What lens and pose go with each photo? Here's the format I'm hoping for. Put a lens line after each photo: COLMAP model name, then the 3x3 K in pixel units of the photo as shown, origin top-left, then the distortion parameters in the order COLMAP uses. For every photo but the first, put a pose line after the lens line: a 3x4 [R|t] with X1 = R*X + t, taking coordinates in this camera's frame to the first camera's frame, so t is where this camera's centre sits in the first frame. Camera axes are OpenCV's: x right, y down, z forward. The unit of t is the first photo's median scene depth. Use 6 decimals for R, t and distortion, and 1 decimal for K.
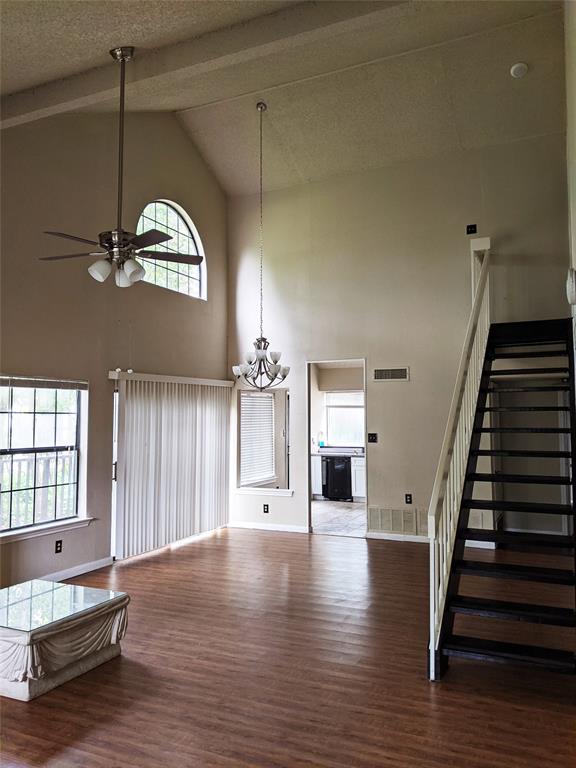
lens RADIAL K [[616.9, 0, 283.7], [0, 616.9, 378.3], [0, 0, 1]] dist [0.033232, -0.030897]
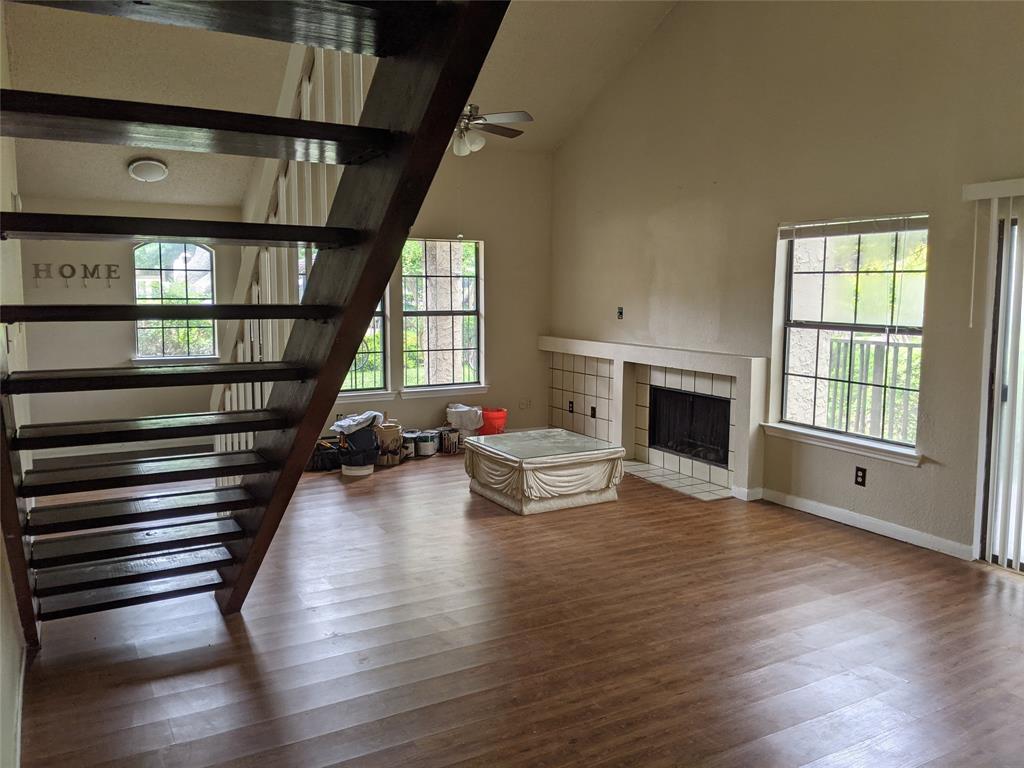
lens RADIAL K [[822.5, 0, 512.4], [0, 822.5, 385.8], [0, 0, 1]] dist [0.033232, -0.030897]
pose [[-0.591288, 0.098210, -0.800459, 0.532558], [0.050577, 0.995119, 0.084733, 0.080363], [0.804873, 0.009617, -0.593369, 1.189566]]
